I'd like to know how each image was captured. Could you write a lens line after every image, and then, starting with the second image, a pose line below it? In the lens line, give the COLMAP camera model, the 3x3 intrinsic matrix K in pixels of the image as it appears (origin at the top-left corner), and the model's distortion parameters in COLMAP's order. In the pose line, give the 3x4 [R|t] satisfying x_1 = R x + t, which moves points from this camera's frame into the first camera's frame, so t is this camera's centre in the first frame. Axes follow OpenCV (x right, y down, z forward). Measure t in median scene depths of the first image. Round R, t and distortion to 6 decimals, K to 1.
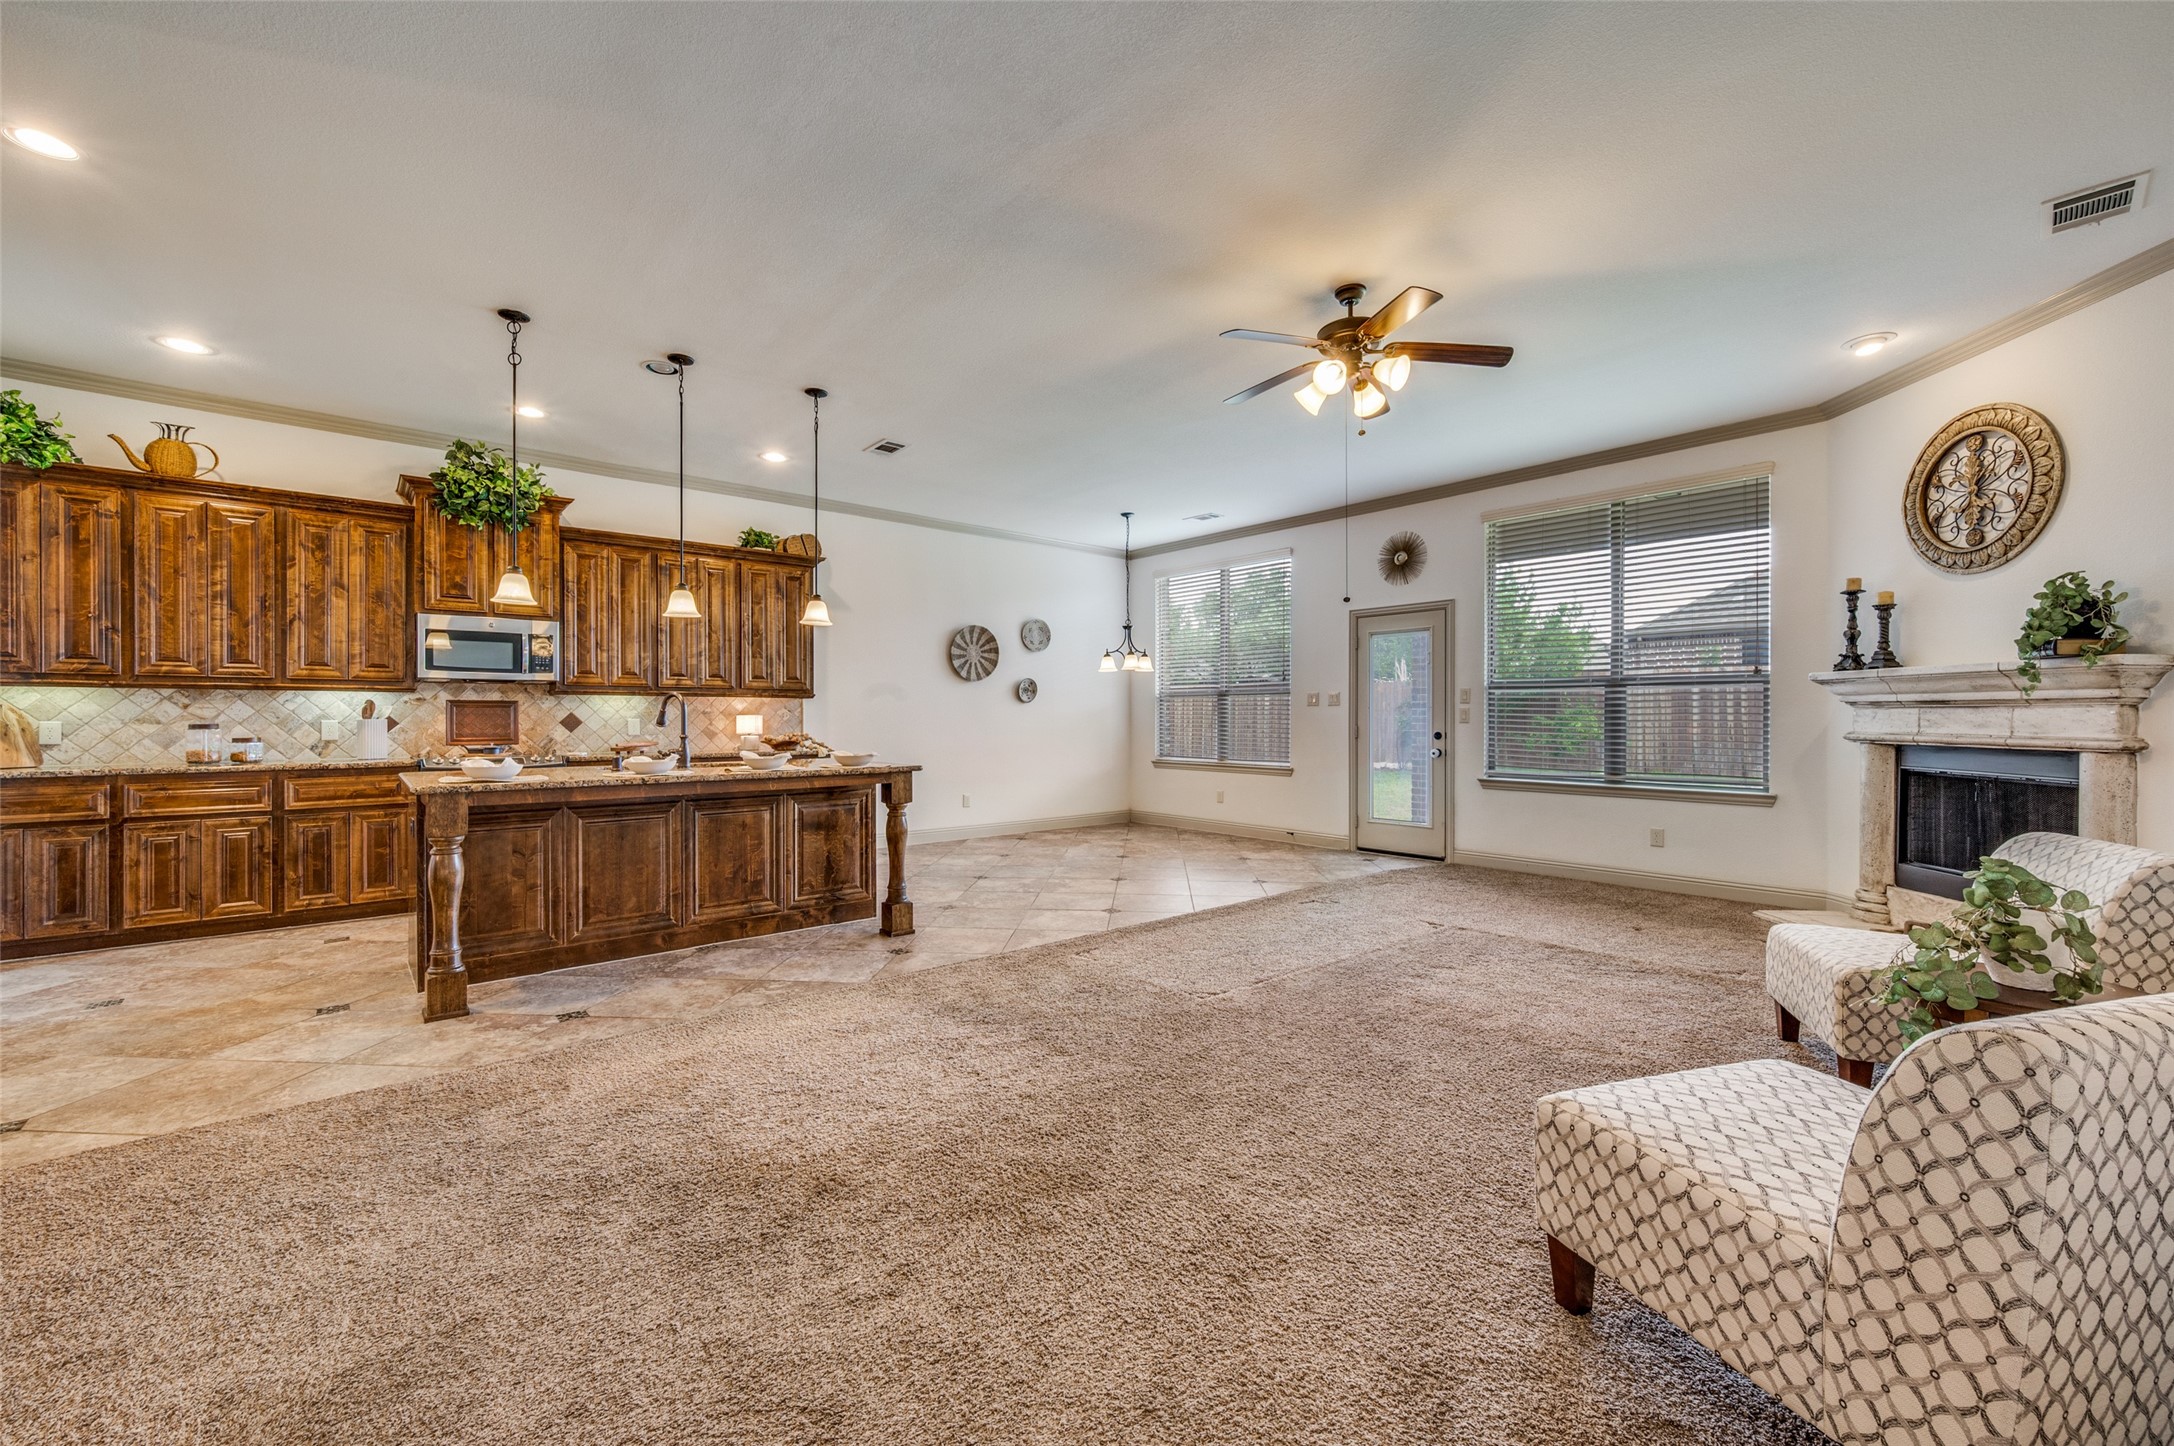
lens RADIAL K [[855.5, 0, 1082.8], [0, 855.5, 719.0], [0, 0, 1]] dist [-0.002533, 0.000183]
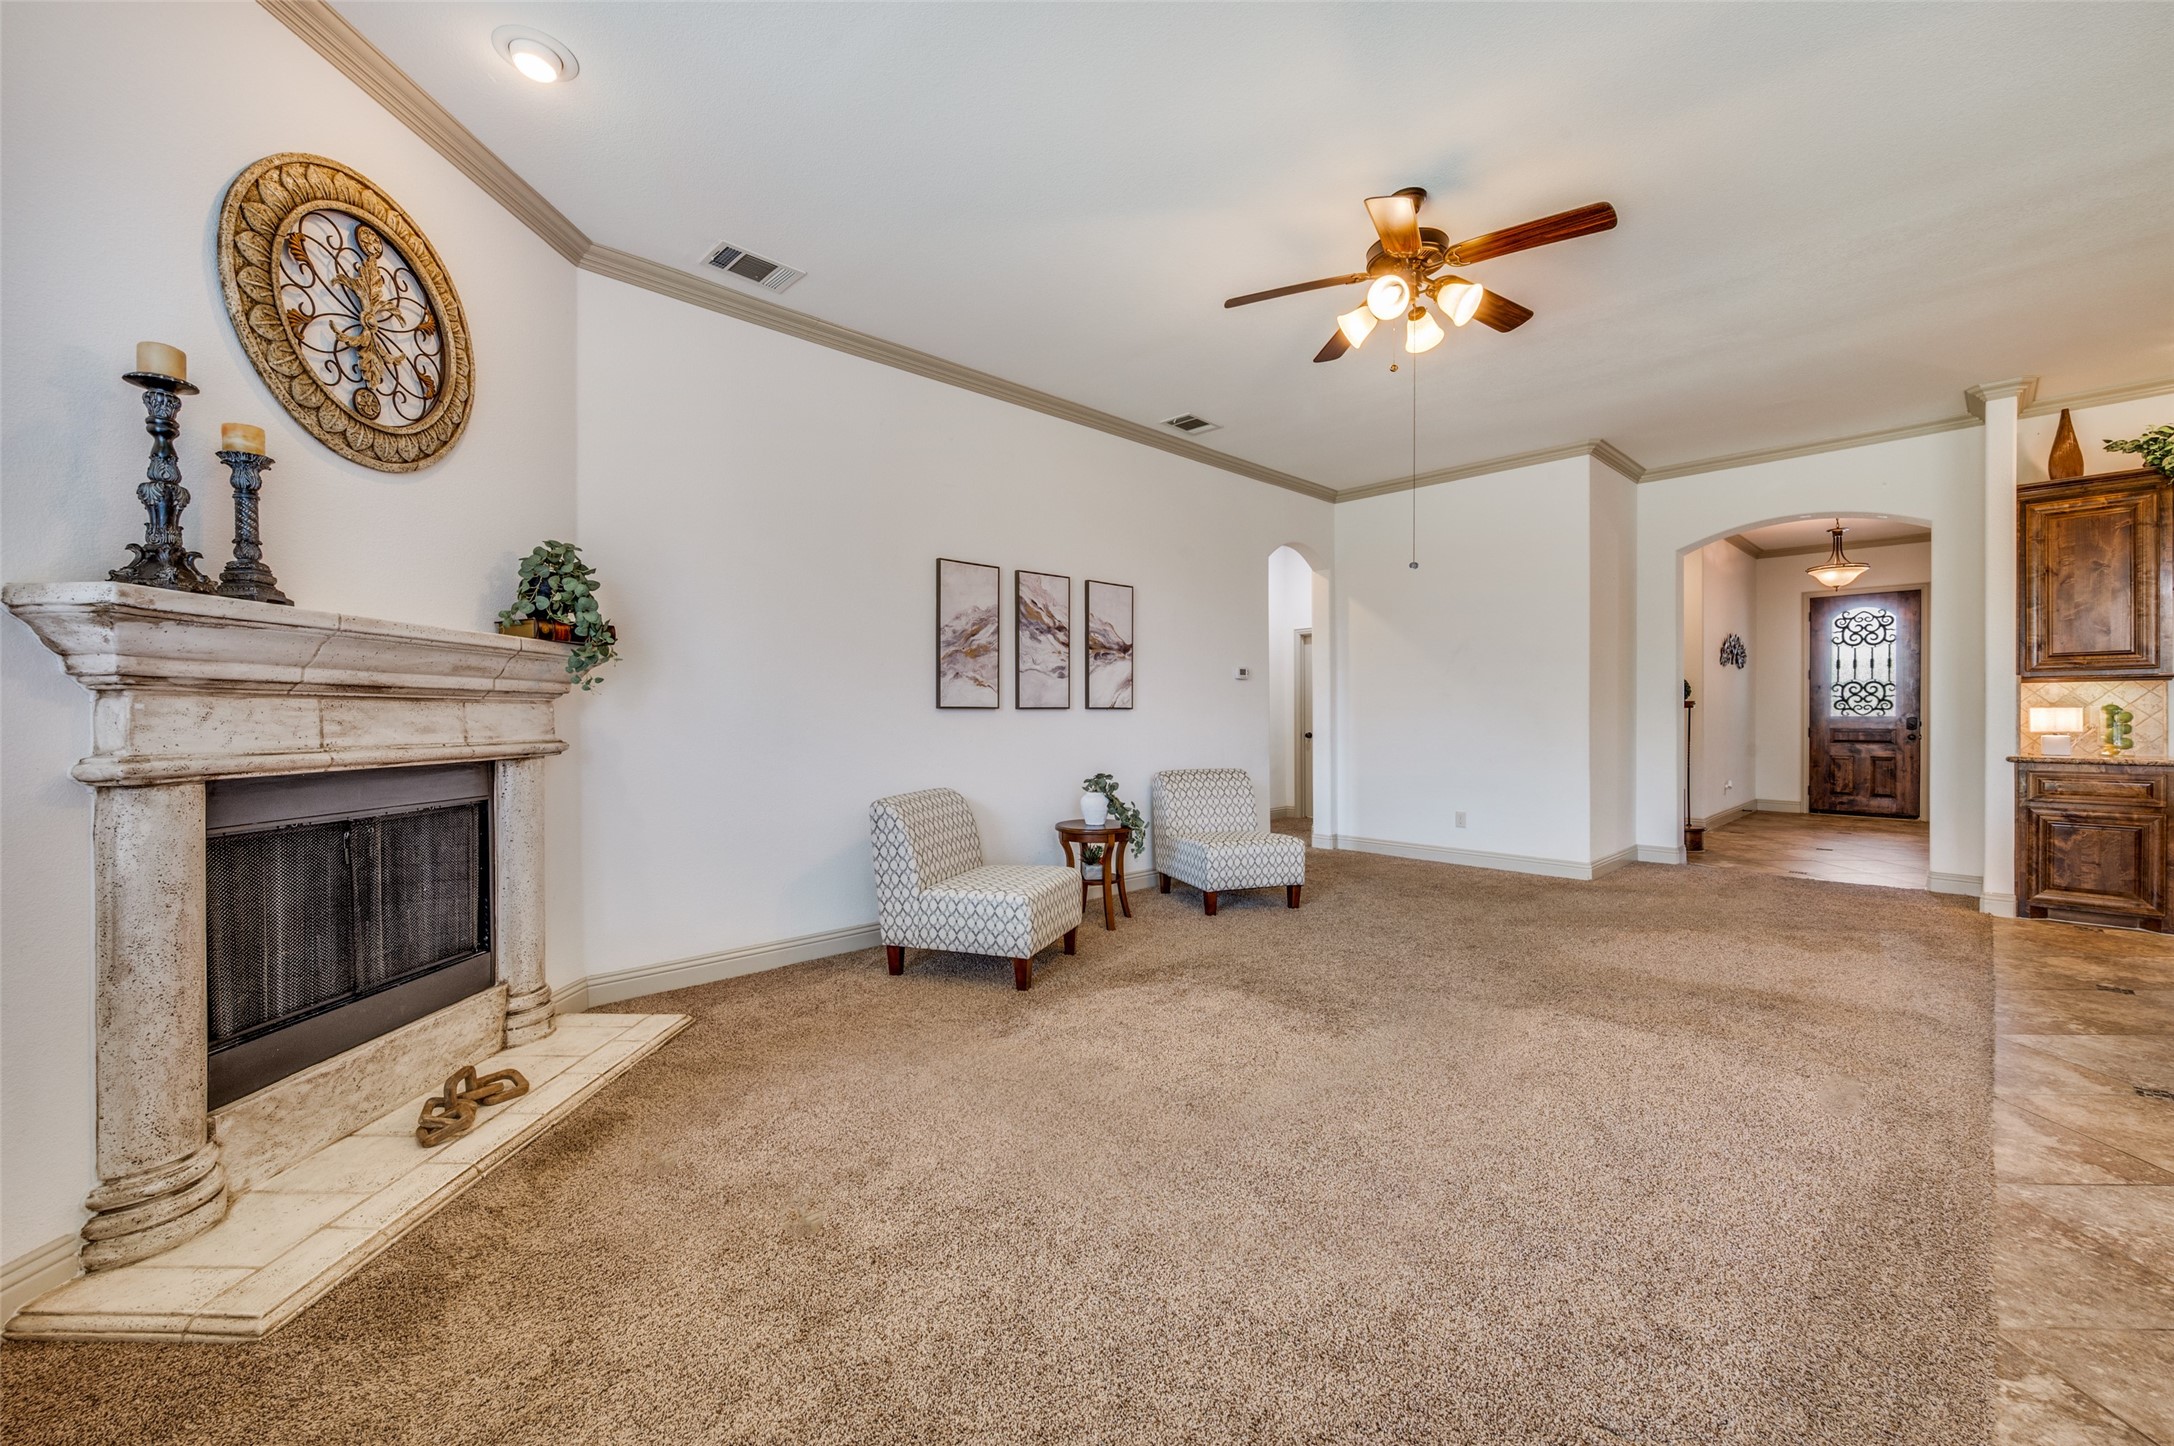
lens RADIAL K [[875.2, 0, 1092.2], [0, 875.2, 722.0], [0, 0, 1]] dist [0.000620, 0.000665]
pose [[-0.998373, 0.004823, -0.056821, 0.523617], [0.004217, 0.999933, 0.010792, -0.002175], [0.056869, 0.010535, -0.998326, 1.432218]]
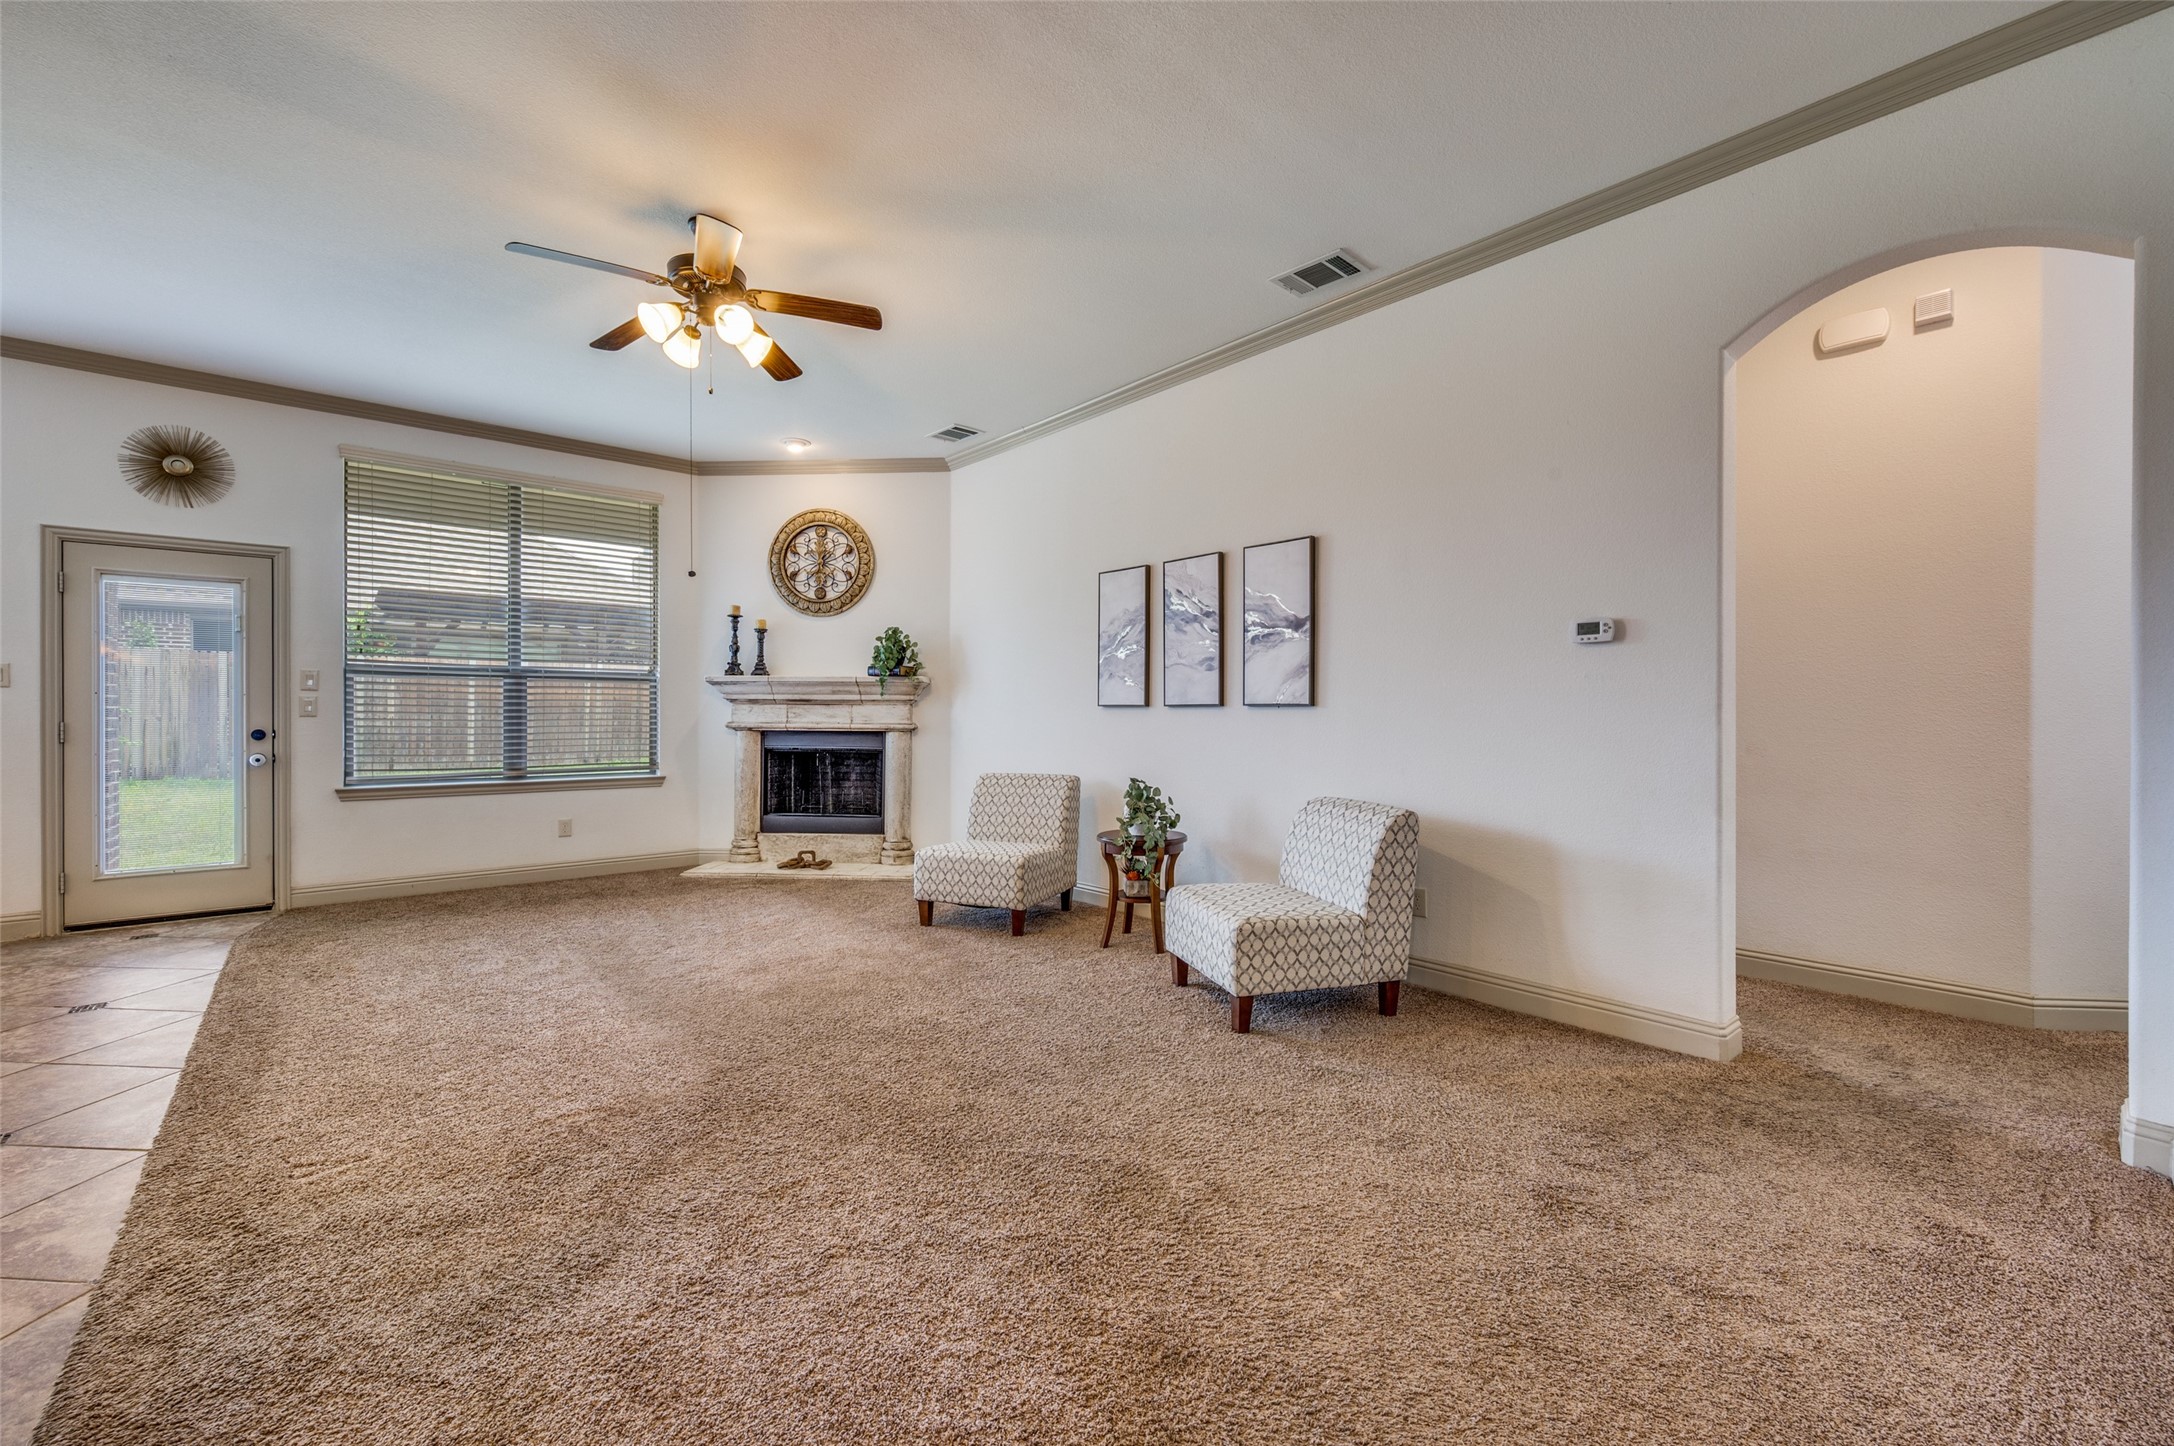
lens RADIAL K [[875.2, 0, 1084.4], [0, 875.2, 715.5], [0, 0, 1]] dist [0.000620, 0.000665]
pose [[-0.006124, -0.001886, 0.999979, -0.461455], [-0.000903, 0.999998, 0.001880, 0.002014], [-0.999981, -0.000891, -0.006126, 0.475561]]
